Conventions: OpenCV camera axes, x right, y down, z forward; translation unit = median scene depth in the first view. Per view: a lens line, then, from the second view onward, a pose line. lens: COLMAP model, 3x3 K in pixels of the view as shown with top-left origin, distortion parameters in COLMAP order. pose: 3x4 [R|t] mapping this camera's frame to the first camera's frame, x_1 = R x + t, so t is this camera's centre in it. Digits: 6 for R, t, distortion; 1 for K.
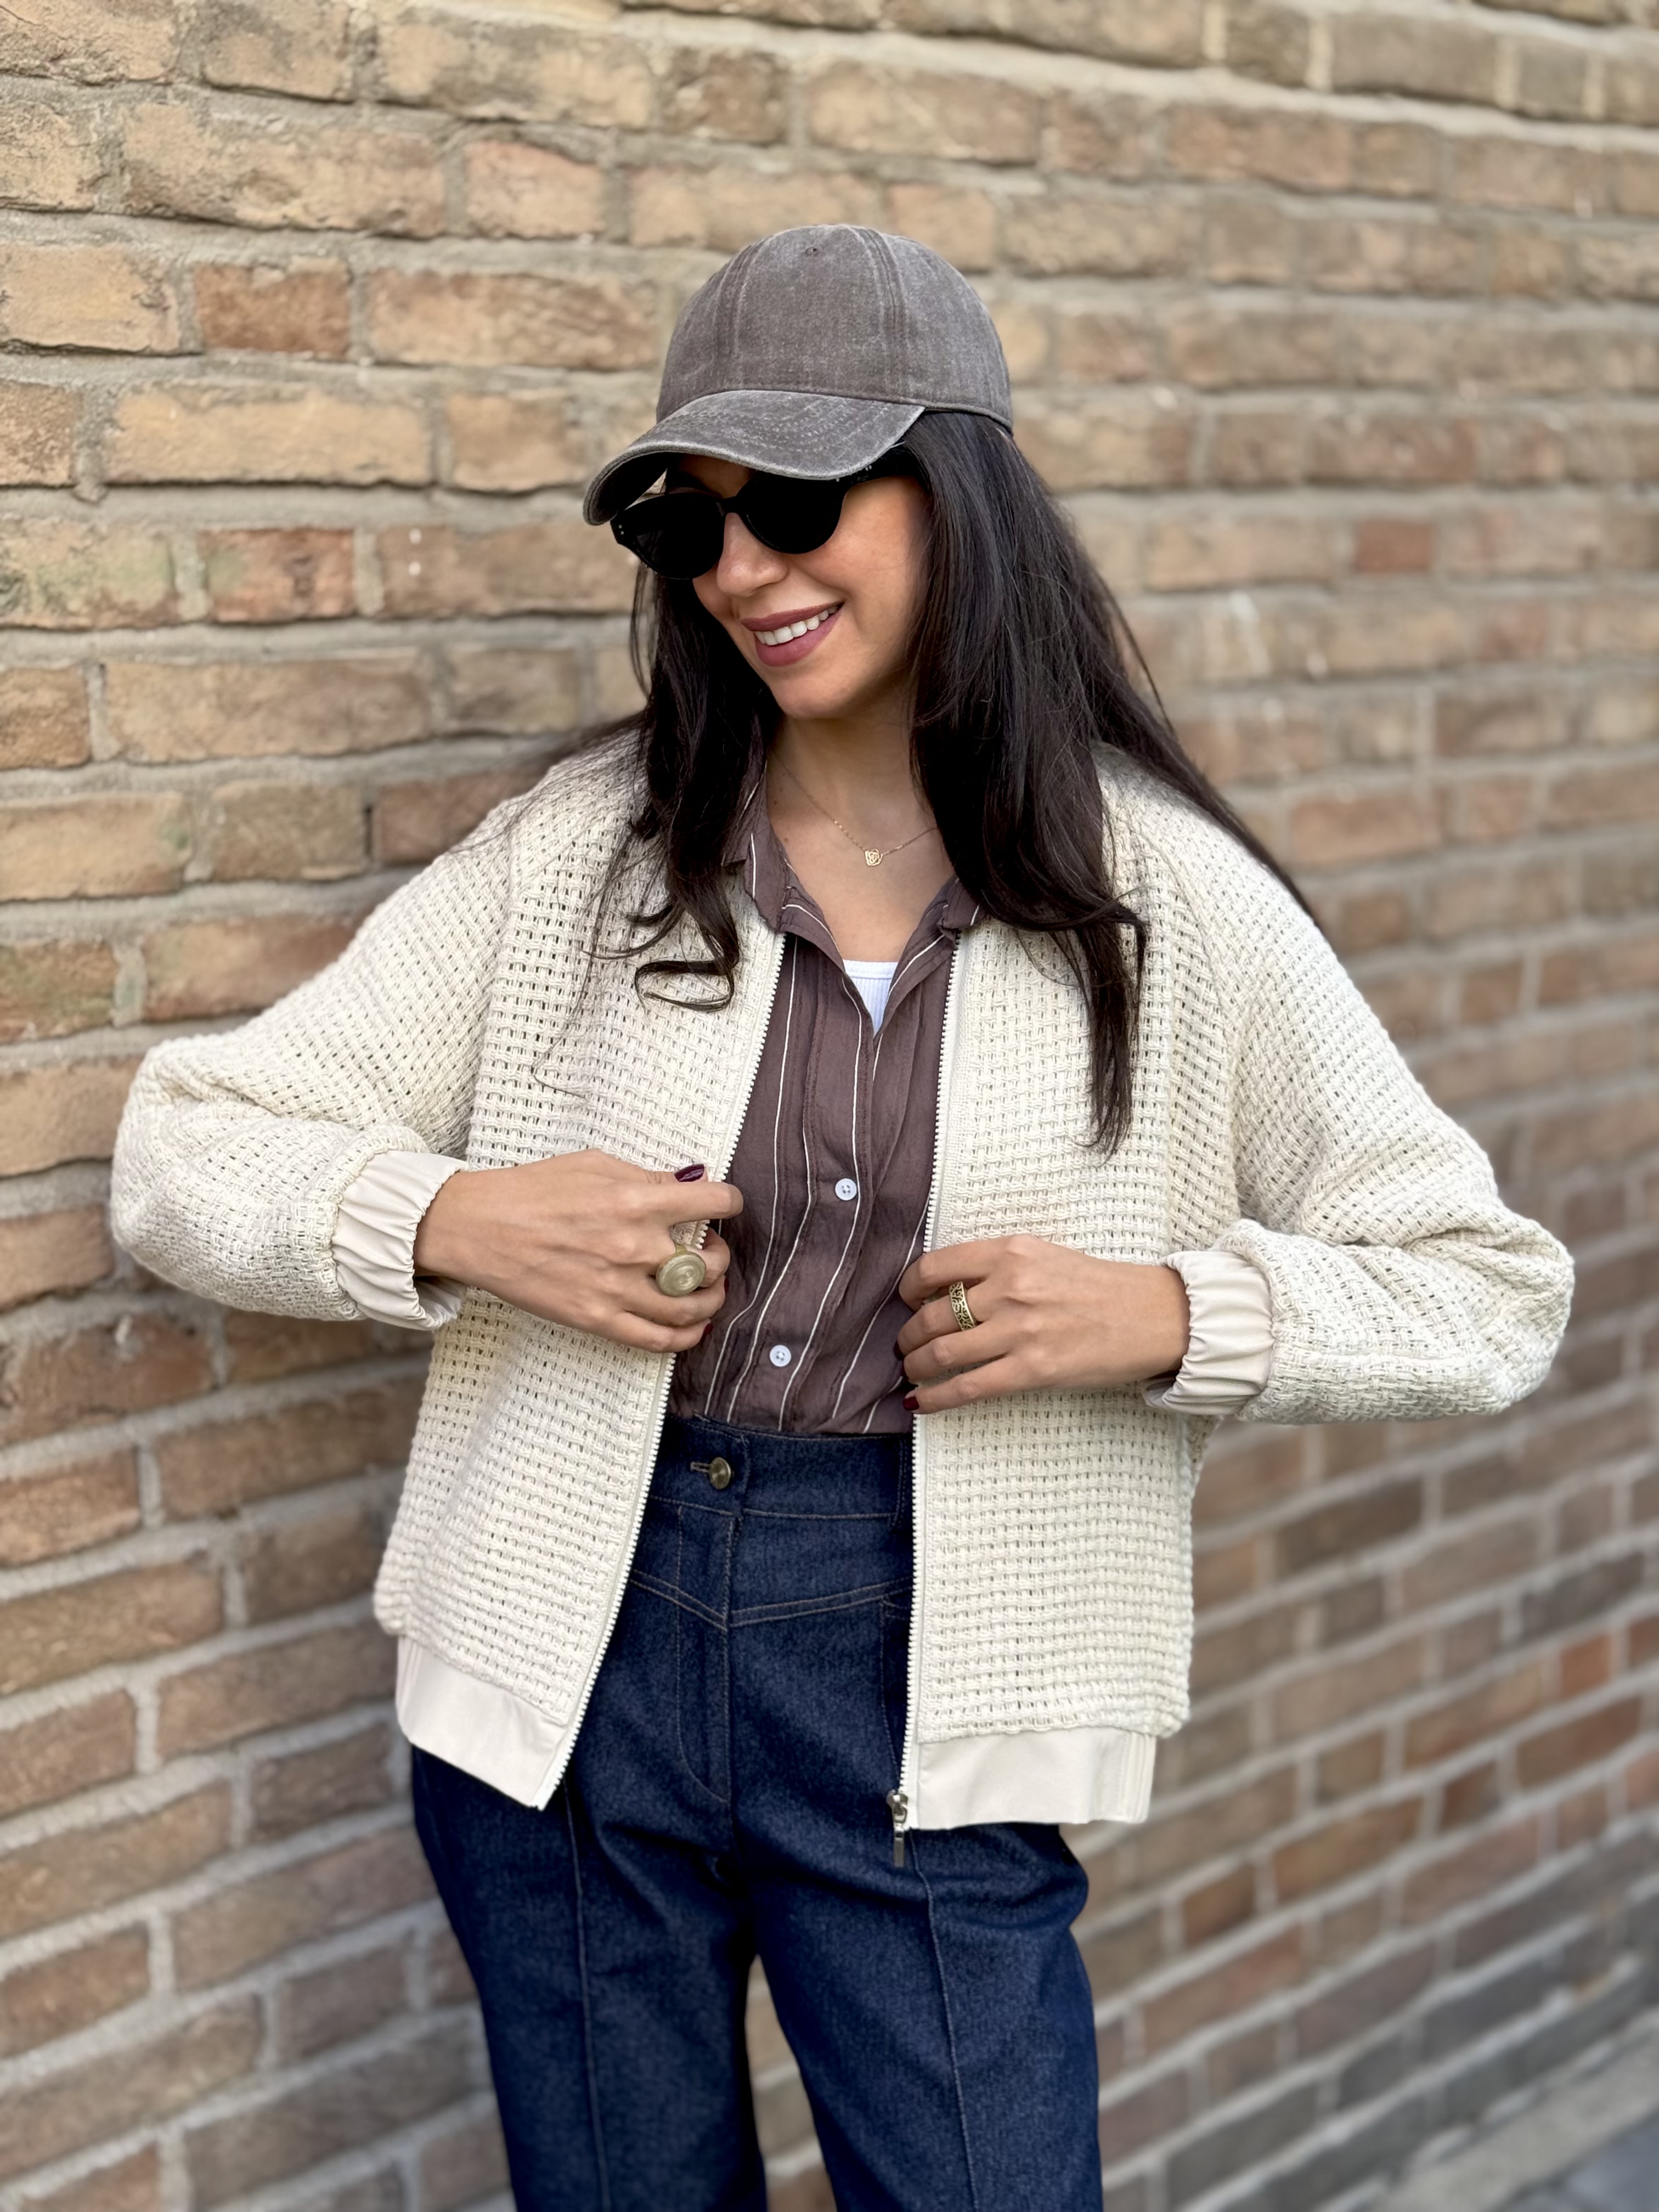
lens RADIAL K [[3125.6, 0, 840.9], [0, 3125.6, 1114.7], [0, 0, 1]] dist [0.095585, 0.000000]
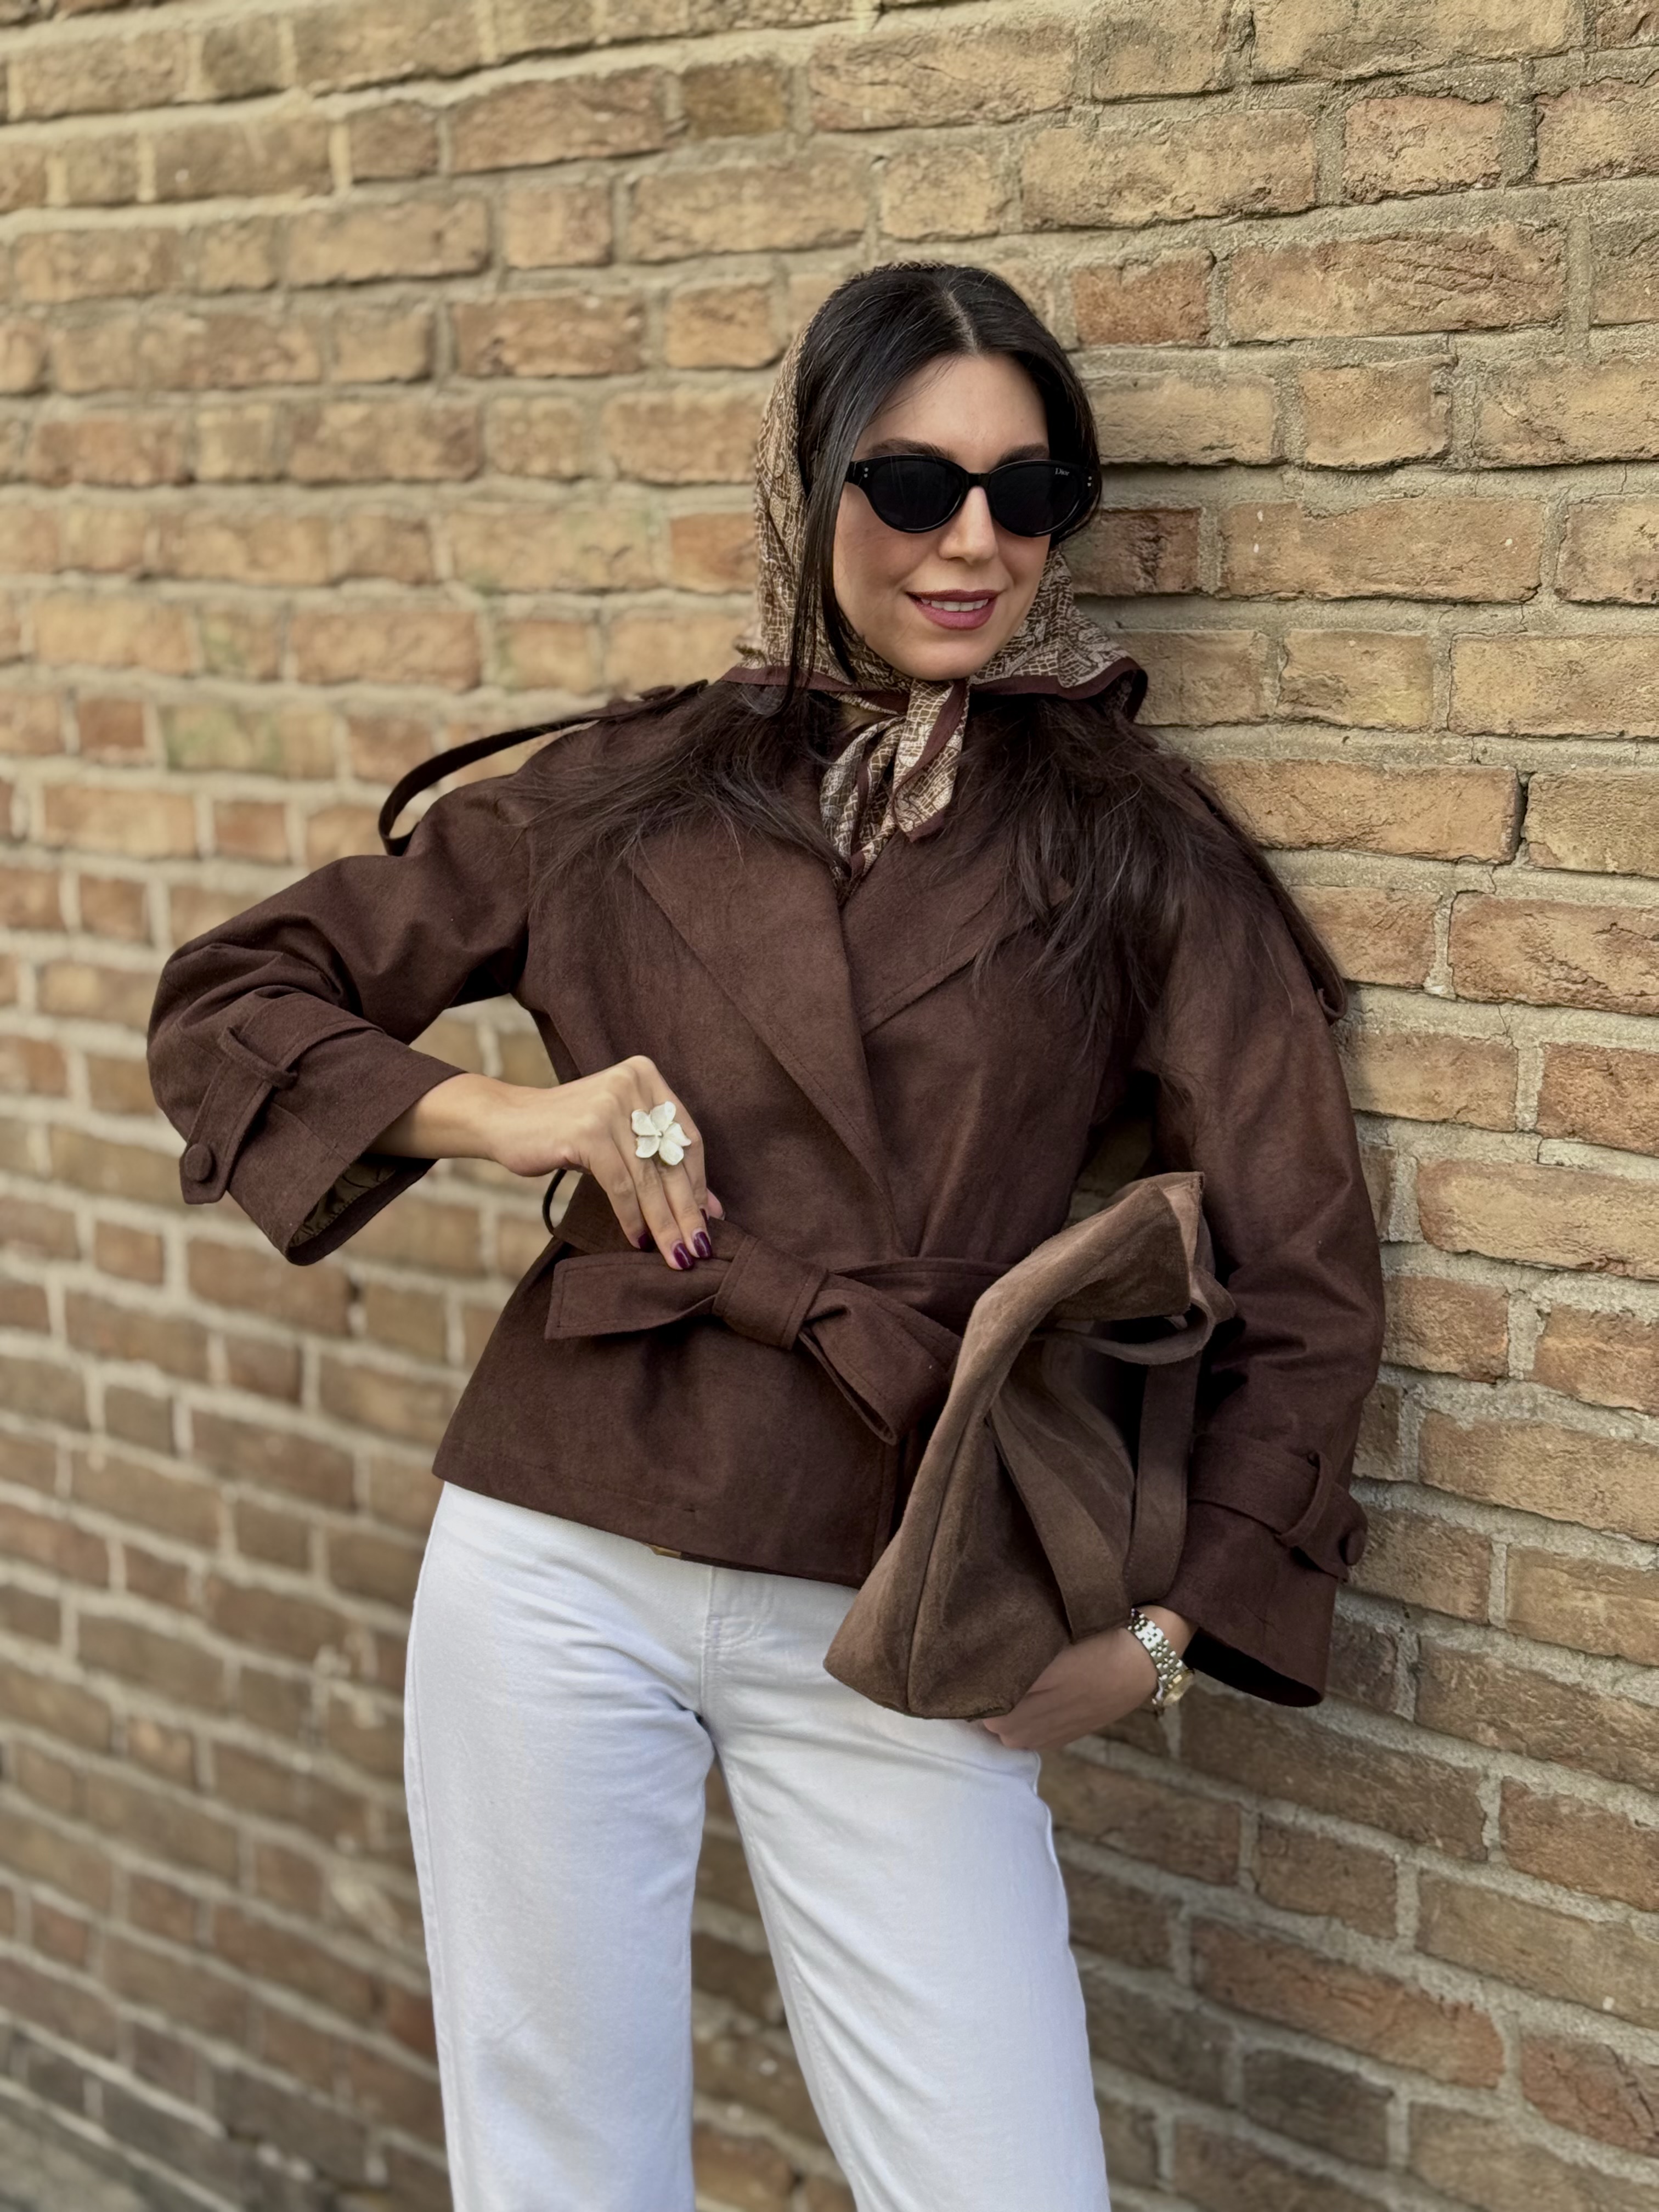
lens RADIAL K [[3125.6, 0, 818.1], [0, 3125.6, 1110.6], [0, 0, 1]] dist [0.095585, 0.000000]
pose [[0.110058, 0.177238, -0.977995, 0.853533], [-0.200010, 0.967793, 0.152882, -0.125840], [0.973593, 0.178783, 0.141962, 0.755110]]
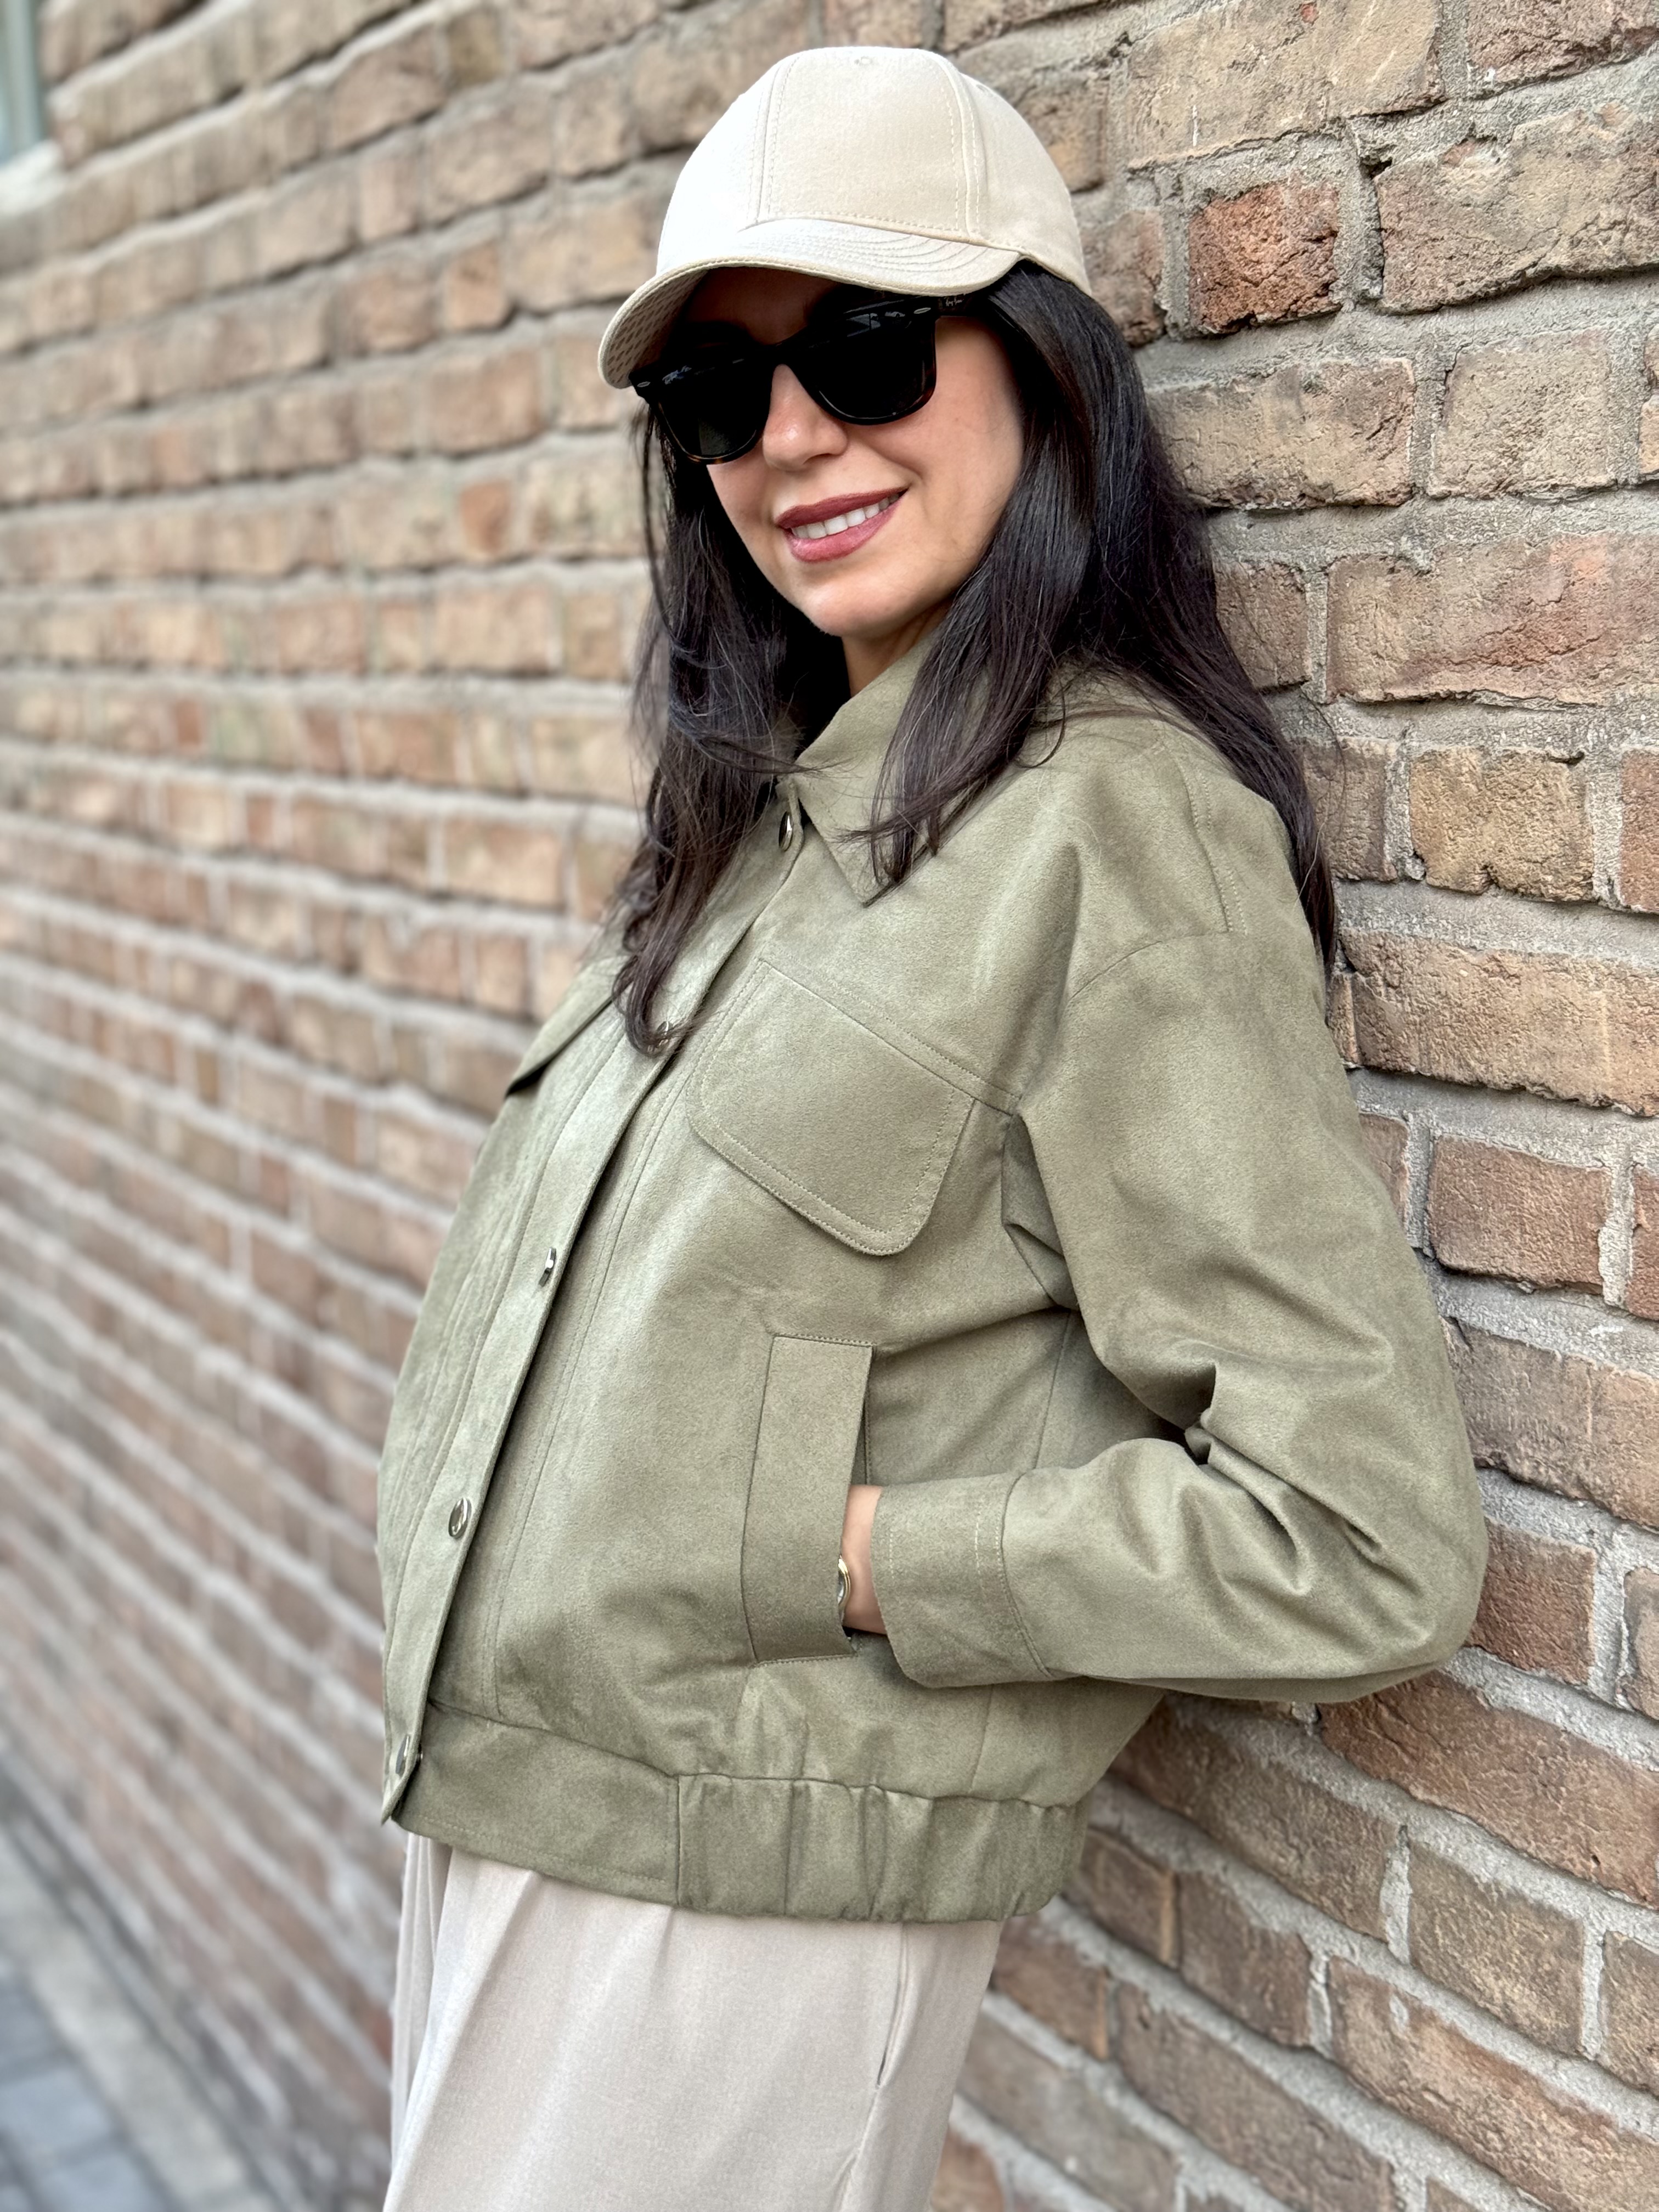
lens RADIAL K [[3125.6, 0, 828.7], [0, 3125.6, 1122.8], [0, 0, 1]] dist [0.095585, 0.000000]
pose [[-0.252327, 0.163126, -0.953793, 0.742833], [-0.168834, 0.963146, 0.209391, -0.189276], [0.952799, 0.213868, -0.215486, 1.241715]]
